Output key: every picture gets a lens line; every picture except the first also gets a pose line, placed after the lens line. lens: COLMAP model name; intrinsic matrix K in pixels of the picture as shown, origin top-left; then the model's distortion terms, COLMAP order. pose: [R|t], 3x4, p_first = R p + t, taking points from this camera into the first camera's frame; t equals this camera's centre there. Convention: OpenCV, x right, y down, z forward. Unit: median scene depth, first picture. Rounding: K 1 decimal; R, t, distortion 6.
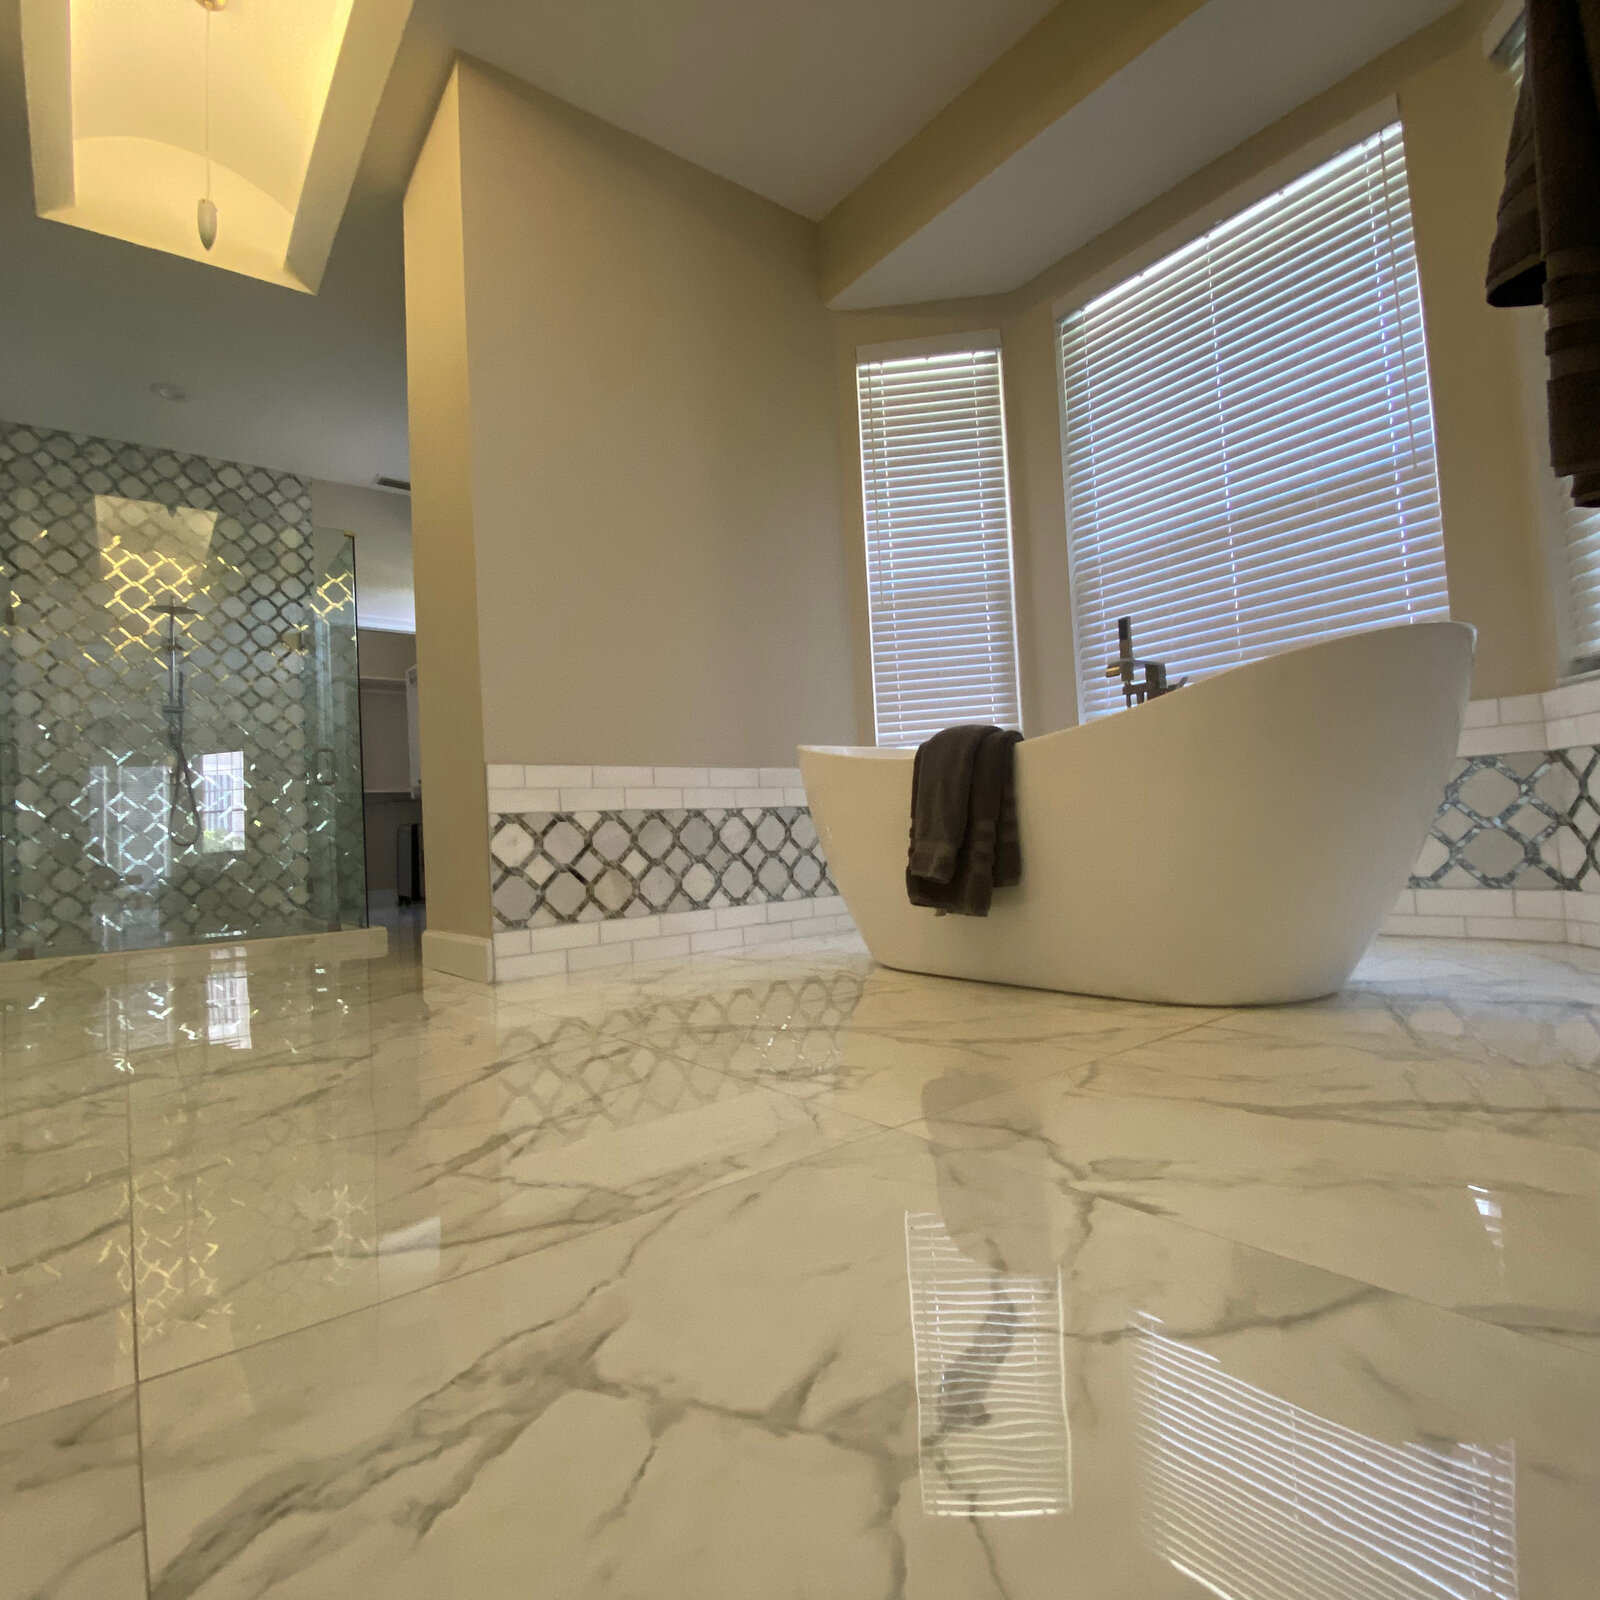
lens RADIAL K [[852.9, 0, 797.0], [0, 852.9, 806.3], [0, 0, 1]] dist [0.007558, -0.008378]
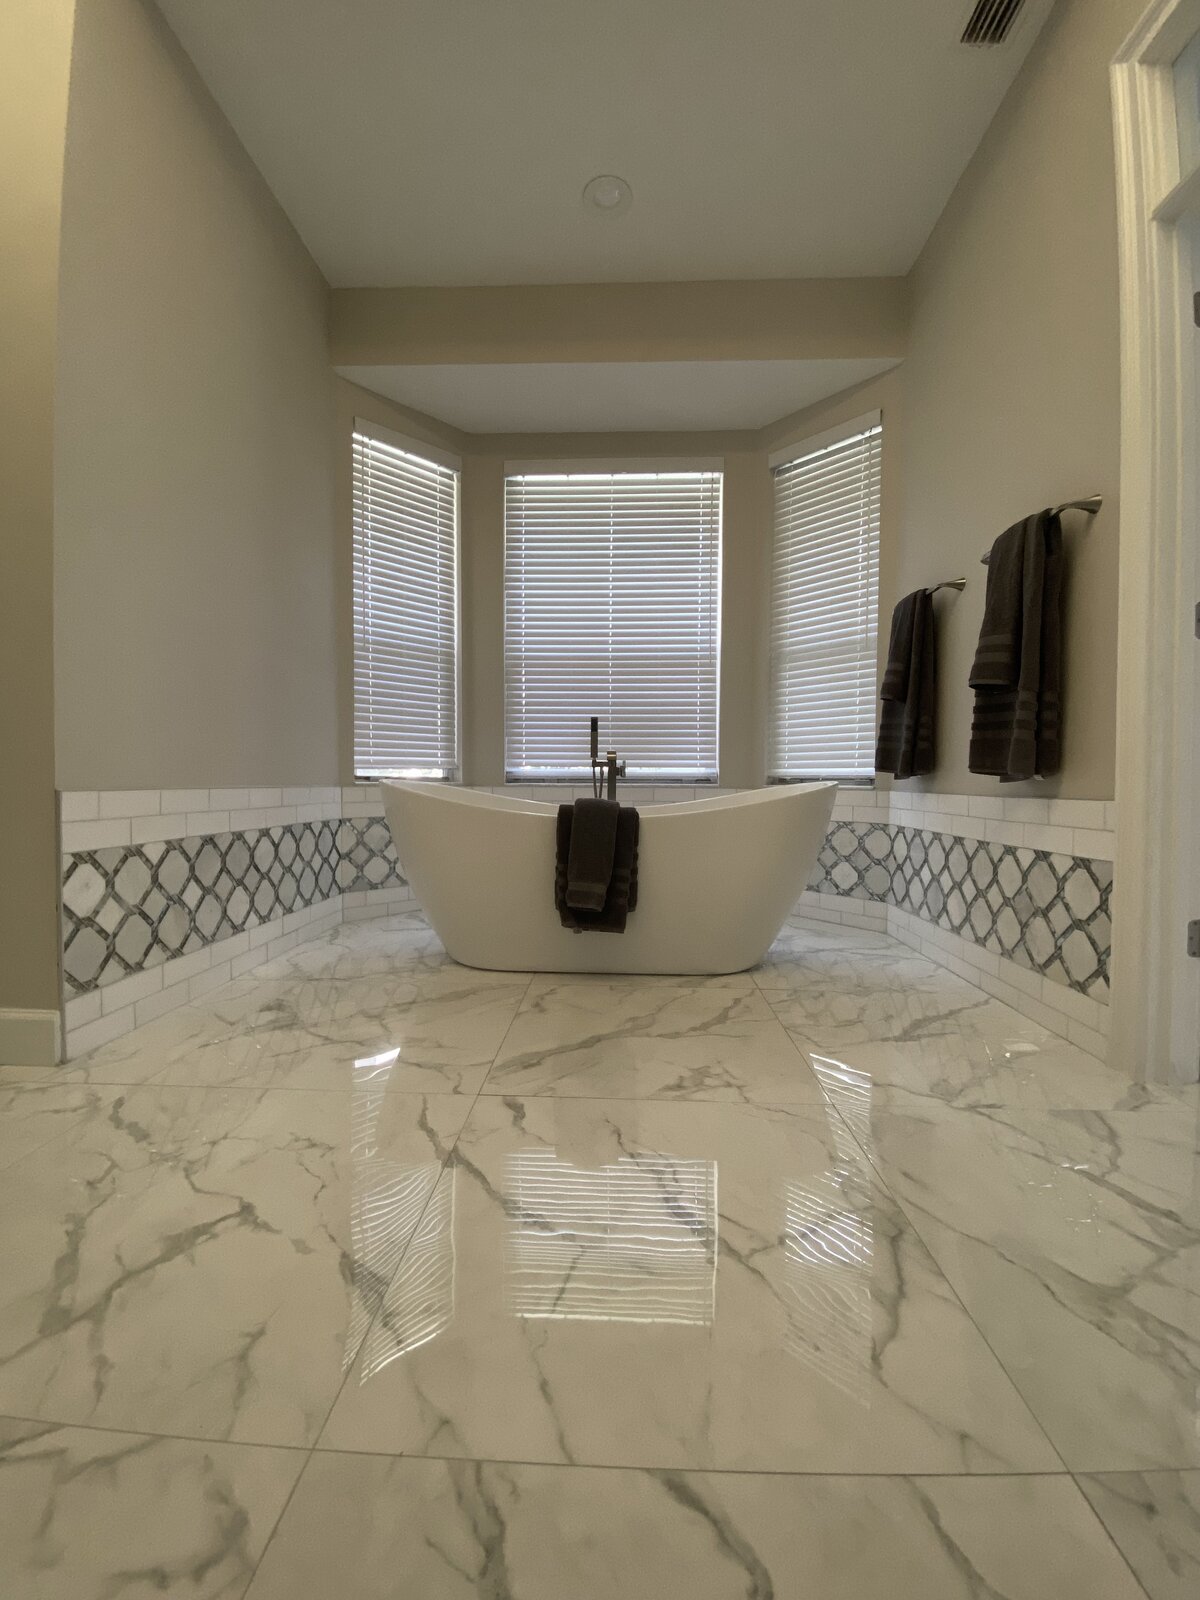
lens RADIAL K [[645.8, 0, 600.7], [0, 645.8, 798.0], [0, 0, 1]] dist [-0.006789, -0.001254]
pose [[0.650069, 0.042681, 0.758676, -0.444403], [-0.071420, 0.997433, 0.005083, -0.074922], [-0.756512, -0.057489, 0.651448, 0.209557]]
